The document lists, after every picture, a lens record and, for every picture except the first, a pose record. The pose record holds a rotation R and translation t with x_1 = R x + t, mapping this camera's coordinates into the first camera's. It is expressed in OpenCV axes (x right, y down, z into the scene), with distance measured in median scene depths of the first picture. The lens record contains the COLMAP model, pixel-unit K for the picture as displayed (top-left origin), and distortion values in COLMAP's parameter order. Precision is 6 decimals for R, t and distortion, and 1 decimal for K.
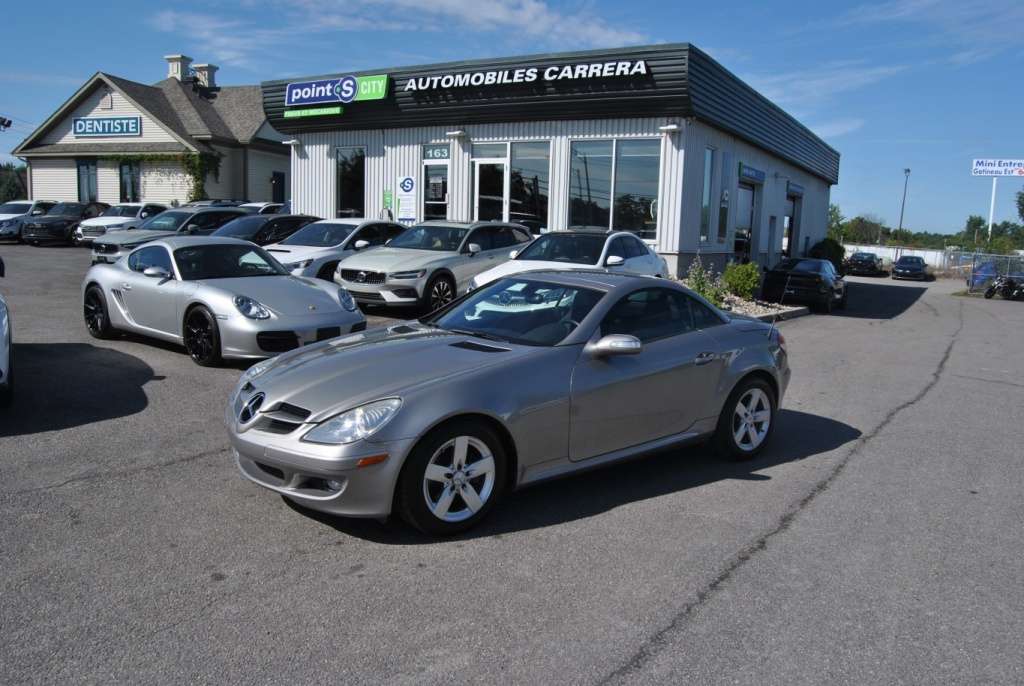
lens RADIAL K [[821.9, 0, 518.7], [0, 821.9, 327.0], [0, 0, 1]] dist [-0.104857, 0.054795]
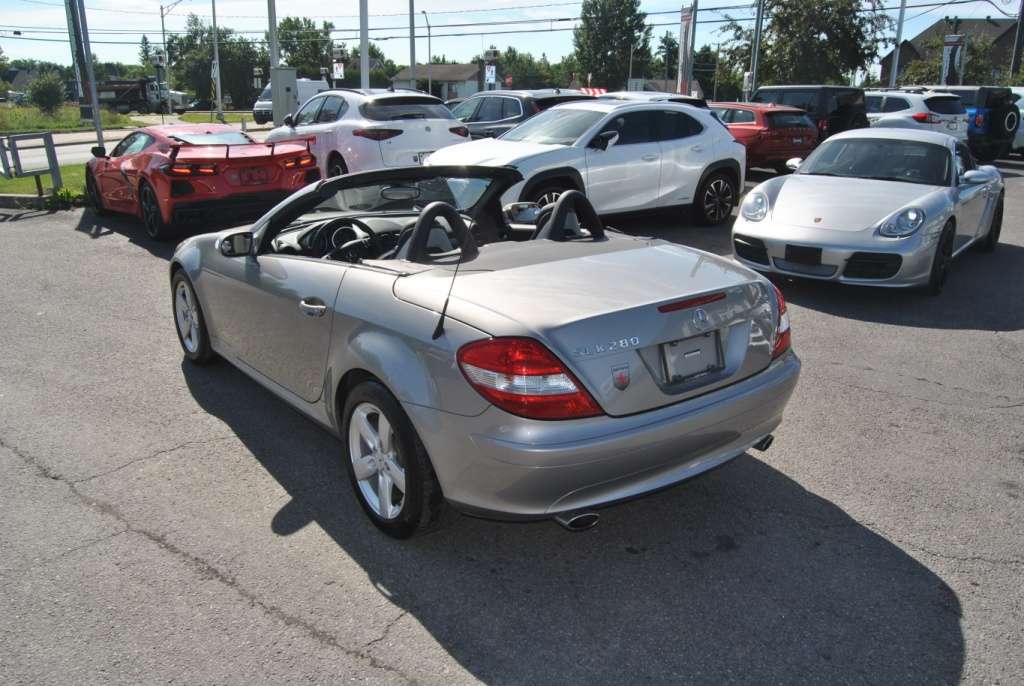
lens RADIAL K [[821.9, 0, 518.7], [0, 821.9, 327.0], [0, 0, 1]] dist [-0.104857, 0.054795]
pose [[-0.025304, 0.248457, -0.968312, 0.216375], [-0.136310, 0.958718, 0.249557, -0.032802], [0.990343, 0.138306, 0.009608, 0.296396]]
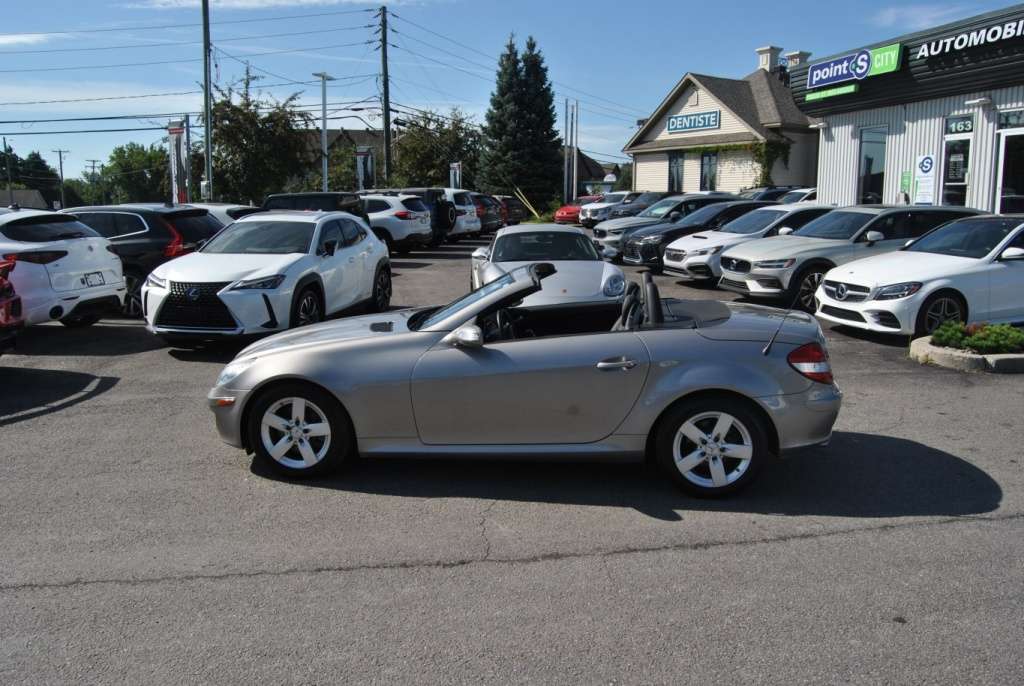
lens RADIAL K [[821.9, 0, 518.7], [0, 821.9, 327.0], [0, 0, 1]] dist [-0.104857, 0.054795]
pose [[0.691441, 0.079845, -0.718007, 0.199931], [-0.067002, 0.996678, 0.046311, -0.008910], [0.719319, 0.016086, 0.694494, 0.082952]]
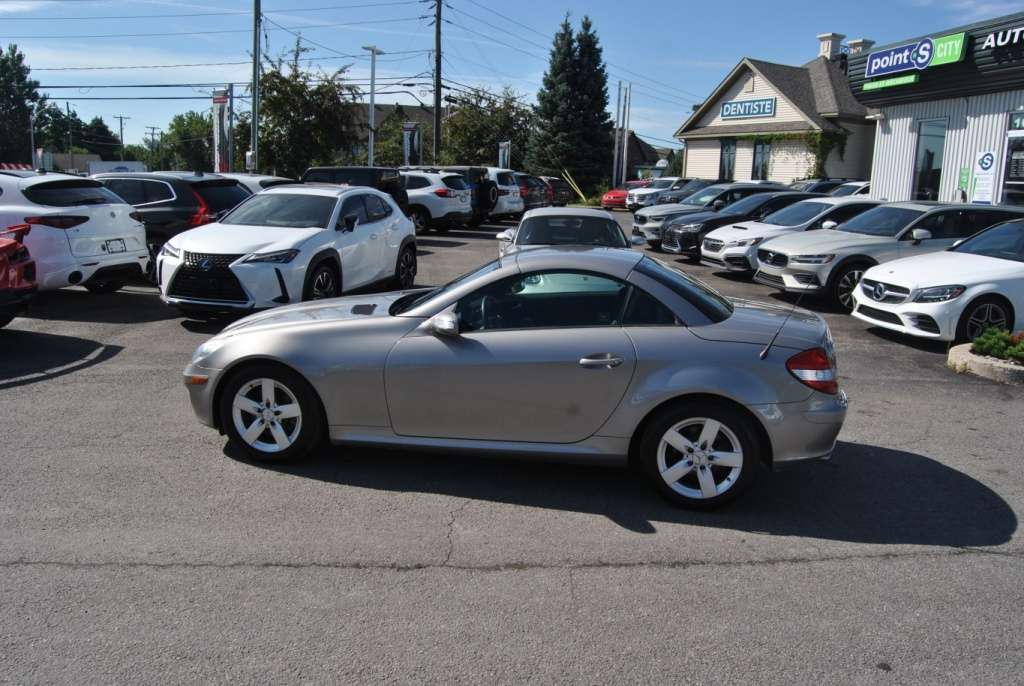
lens RADIAL K [[821.9, 0, 518.7], [0, 821.9, 327.0], [0, 0, 1]] dist [-0.104857, 0.054795]
pose [[0.642711, 0.127469, -0.755430, 0.200664], [-0.109566, 0.991218, 0.074038, -0.011953], [0.758234, 0.035184, 0.651033, 0.104782]]
